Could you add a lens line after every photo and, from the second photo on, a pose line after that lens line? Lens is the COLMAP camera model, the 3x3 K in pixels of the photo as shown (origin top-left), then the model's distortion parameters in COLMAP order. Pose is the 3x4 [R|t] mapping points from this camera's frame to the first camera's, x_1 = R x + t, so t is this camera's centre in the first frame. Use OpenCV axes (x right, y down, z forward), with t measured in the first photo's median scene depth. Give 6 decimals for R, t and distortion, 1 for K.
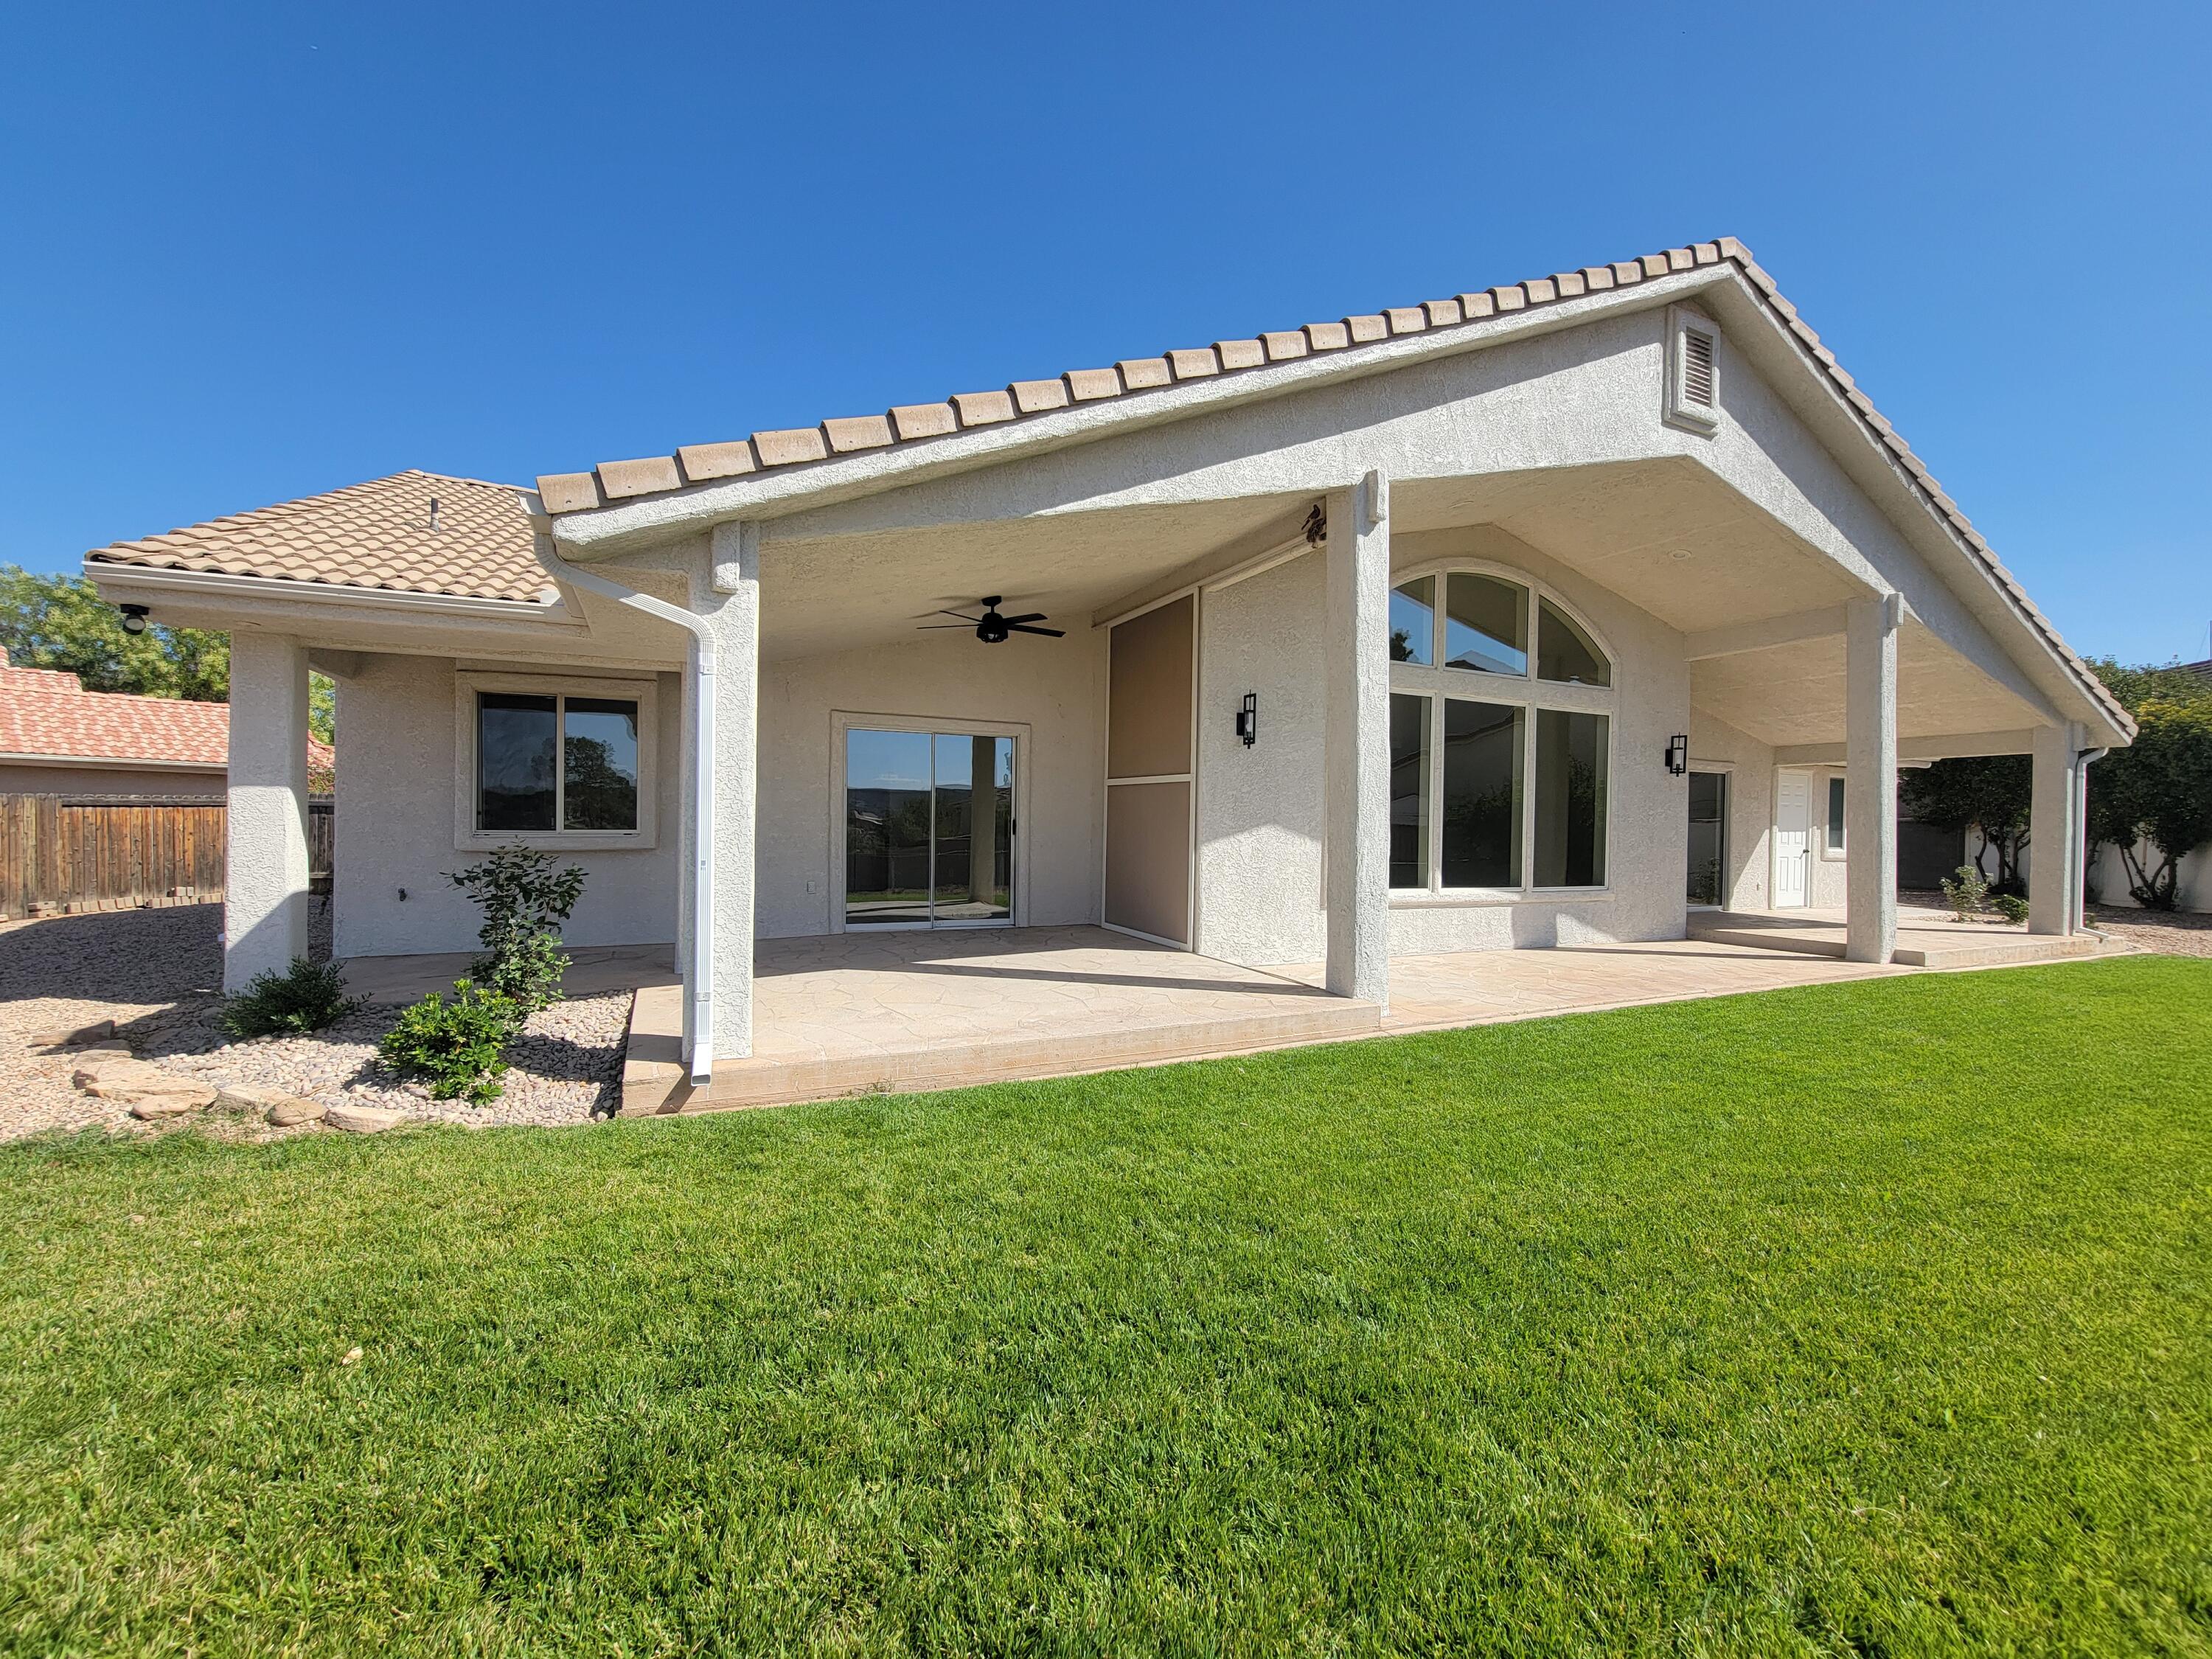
lens RADIAL K [[907.2, 0, 1110.2], [0, 907.2, 839.3], [0, 0, 1]] dist [-0.007815, 0.002246]
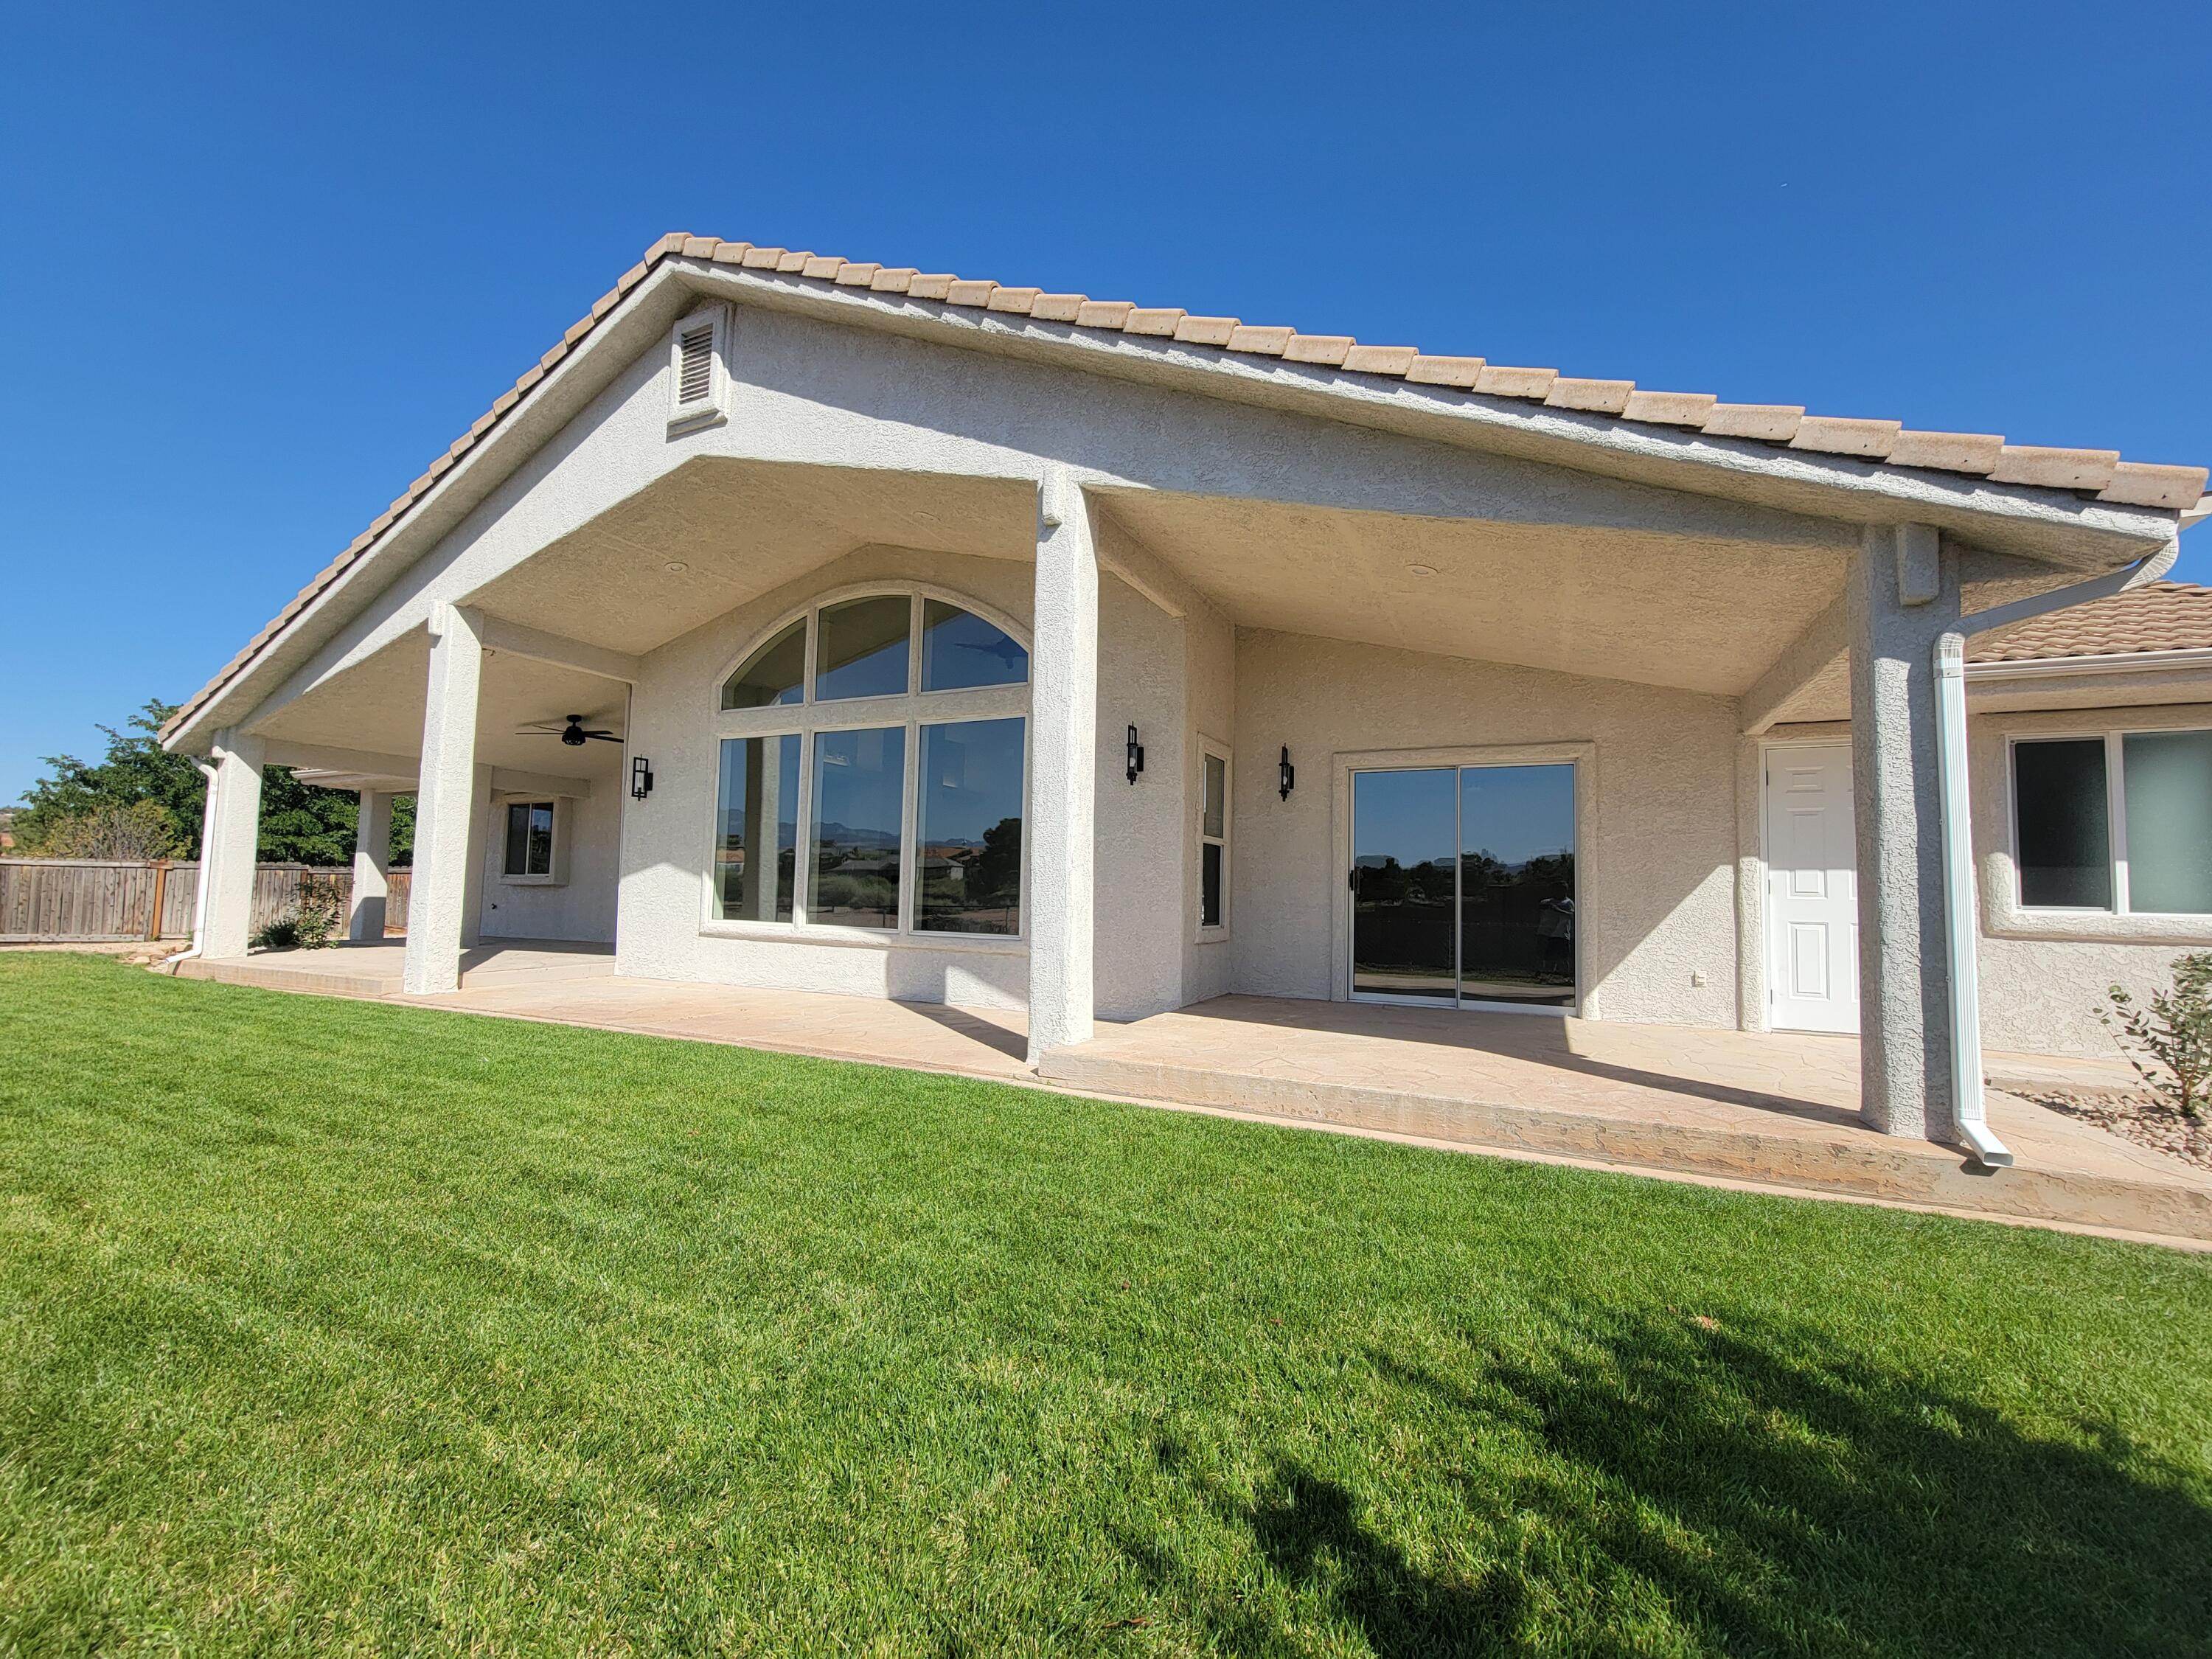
lens RADIAL K [[907.2, 0, 1110.2], [0, 907.2, 839.3], [0, 0, 1]] dist [-0.007815, 0.002246]
pose [[0.627547, -0.048627, -0.777059, 1.506222], [-0.022473, 0.996501, -0.080508, 0.038112], [0.778255, 0.067986, 0.624258, 0.716219]]
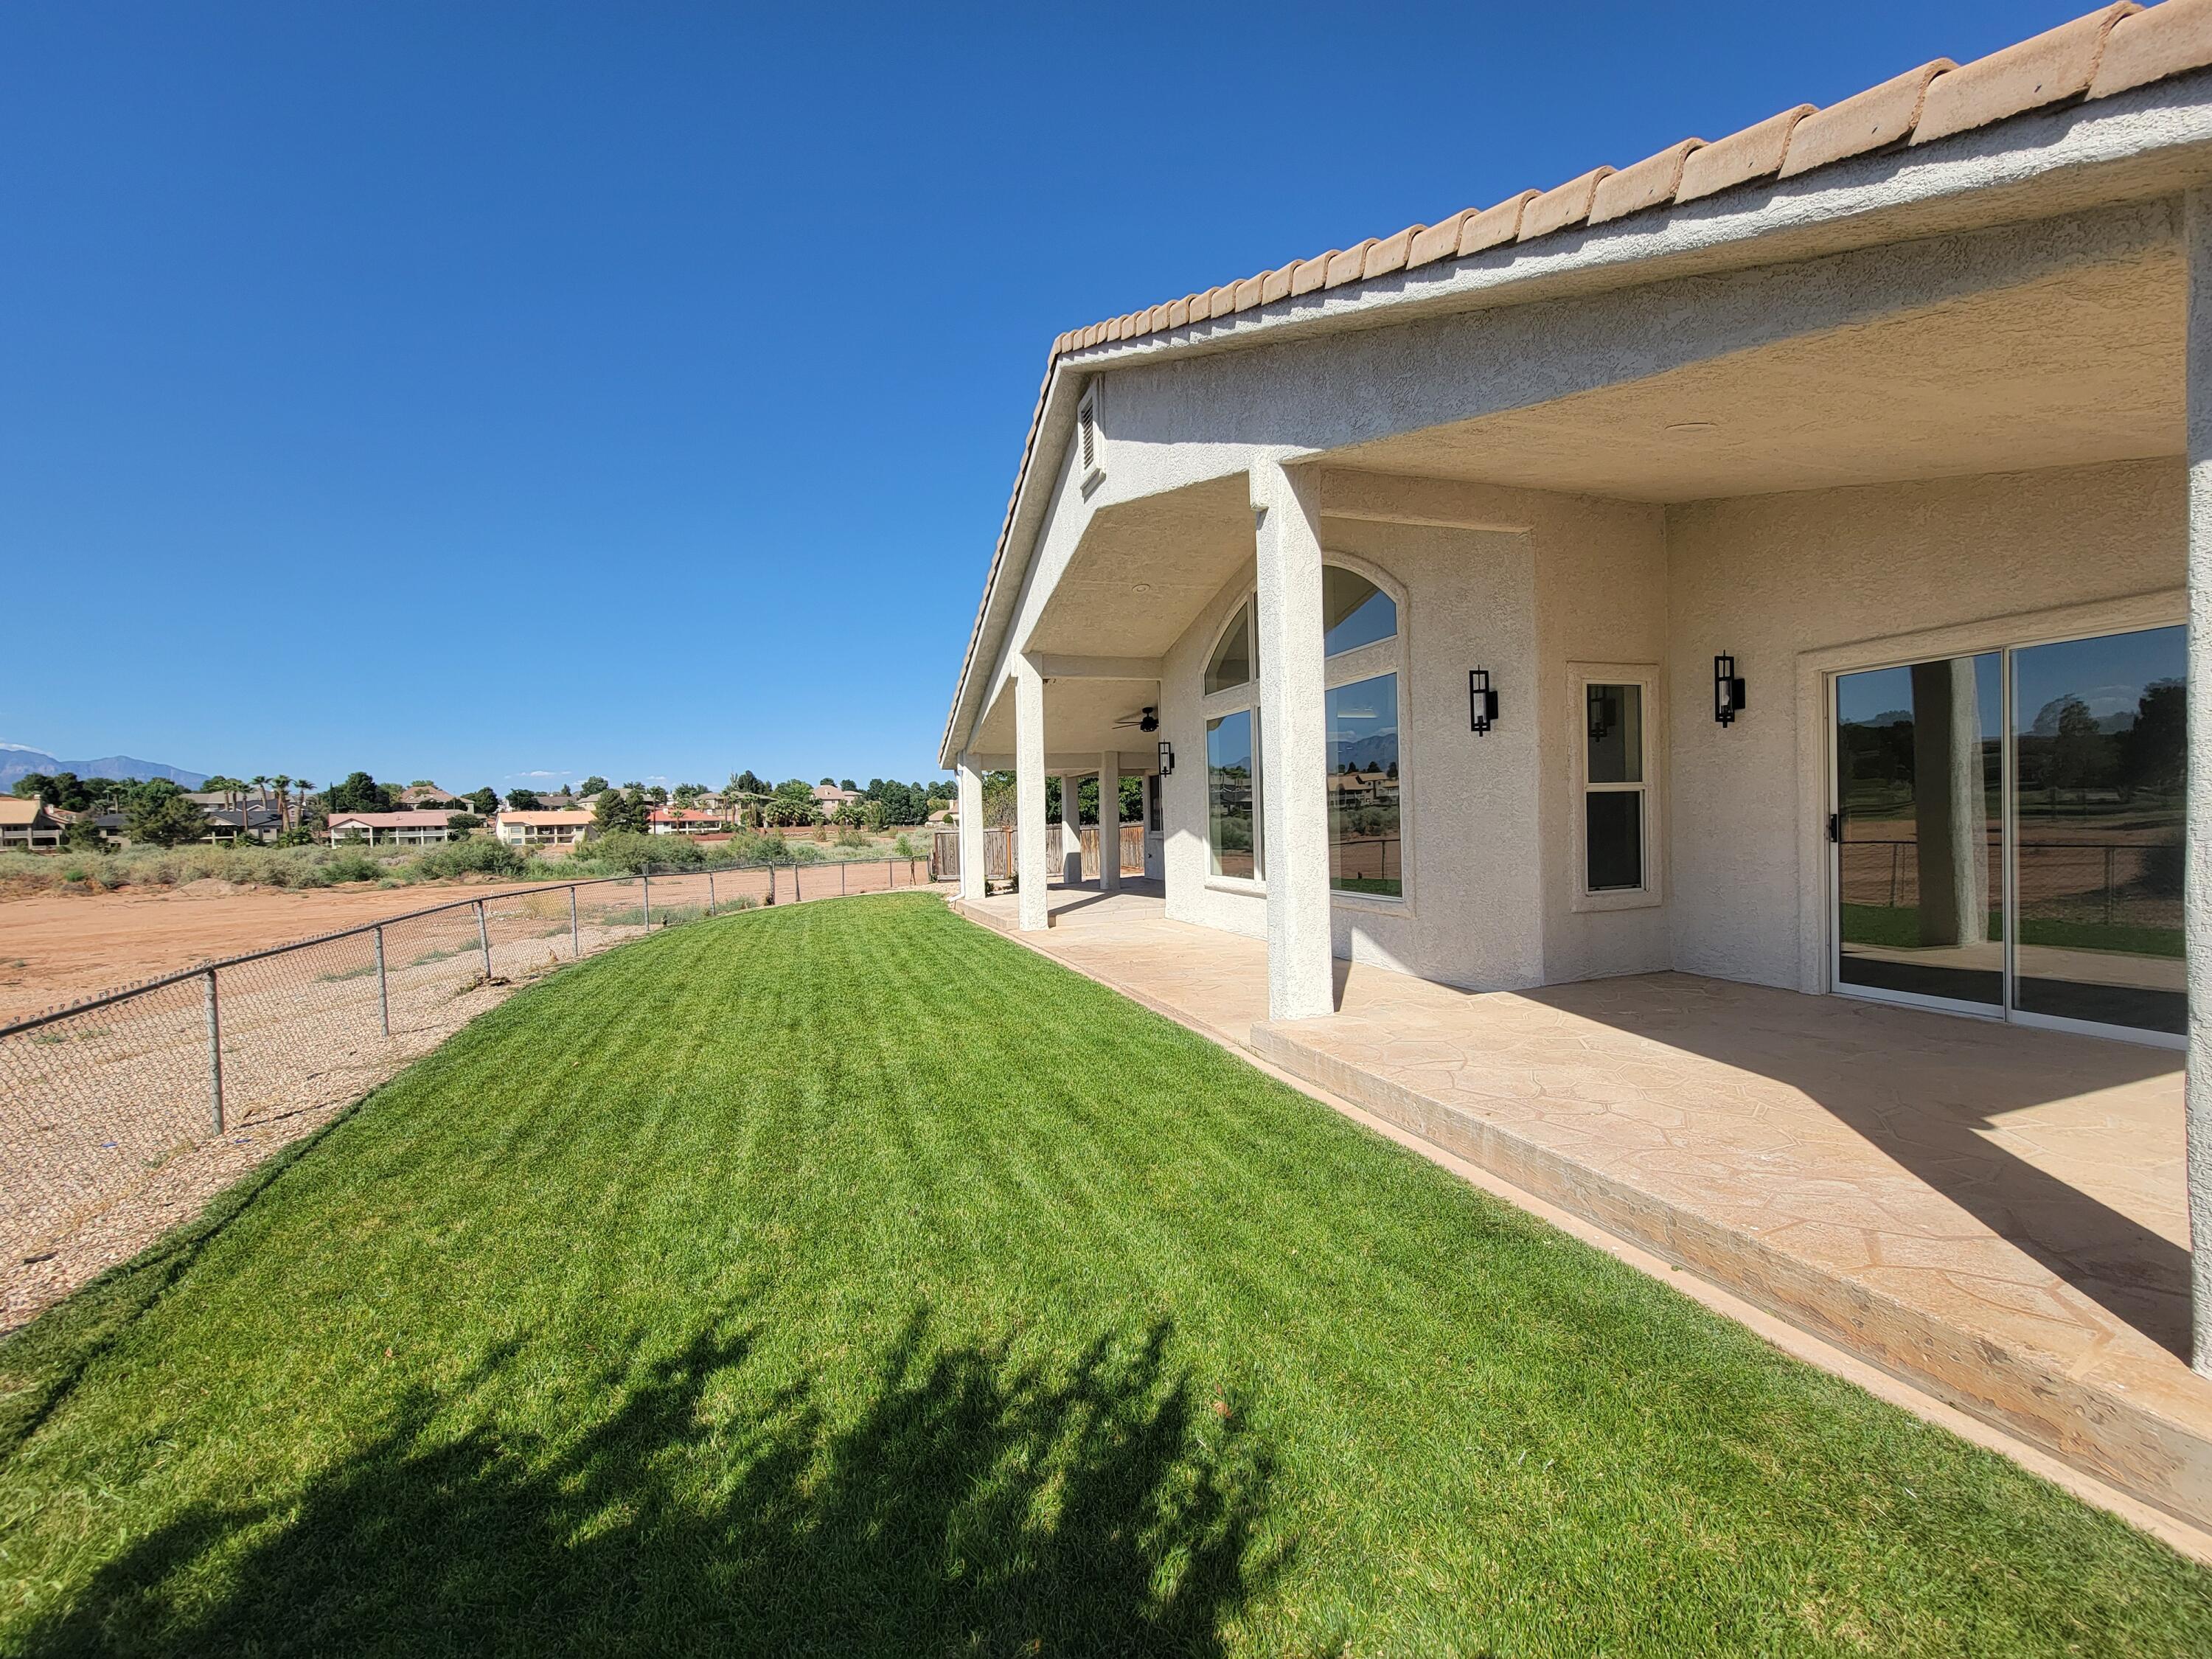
lens RADIAL K [[907.2, 0, 1110.2], [0, 907.2, 839.3], [0, 0, 1]] dist [-0.007815, 0.002246]
pose [[-0.109185, 0.010426, -0.993967, 1.665353], [0.018659, 0.999790, 0.008437, -0.010382], [0.993846, -0.017626, -0.109357, 1.053669]]
